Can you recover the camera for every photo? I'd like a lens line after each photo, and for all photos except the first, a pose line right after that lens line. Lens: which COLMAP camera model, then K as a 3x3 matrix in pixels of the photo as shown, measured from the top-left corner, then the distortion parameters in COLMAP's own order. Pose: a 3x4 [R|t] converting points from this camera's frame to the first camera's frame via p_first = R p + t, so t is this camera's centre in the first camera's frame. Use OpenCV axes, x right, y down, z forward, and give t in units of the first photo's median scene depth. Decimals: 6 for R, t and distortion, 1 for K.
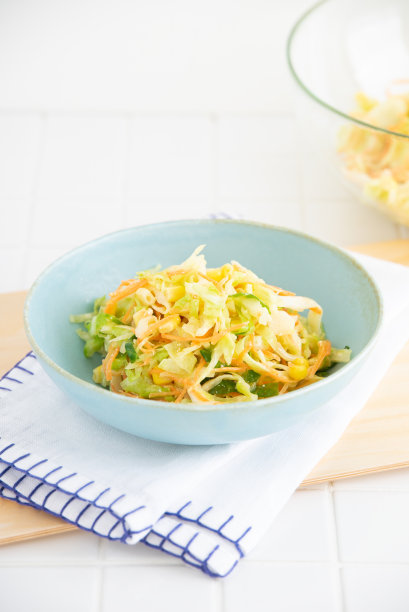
lens RADIAL K [[1809.2, 0, 204.5], [0, 1809.2, 306.0], [0, 0, 1]] dist [0.234338, 0.615196]
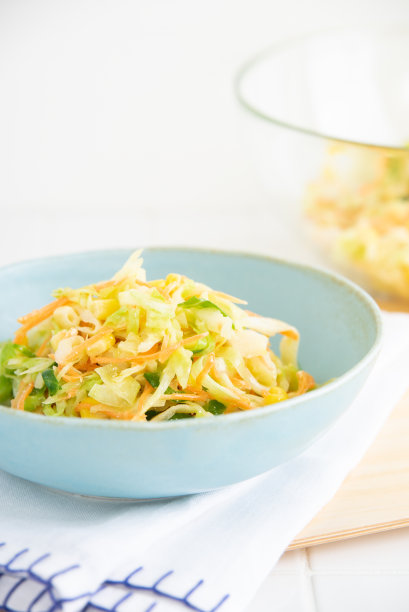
lens RADIAL K [[1809.2, 0, 204.5], [0, 1809.2, 306.0], [0, 0, 1]] dist [0.234338, 0.615196]
pose [[0.997019, -0.038721, 0.066737, -0.025859], [0.050691, 0.980814, -0.188240, 0.136797], [-0.058168, 0.191062, 0.979853, 0.263805]]
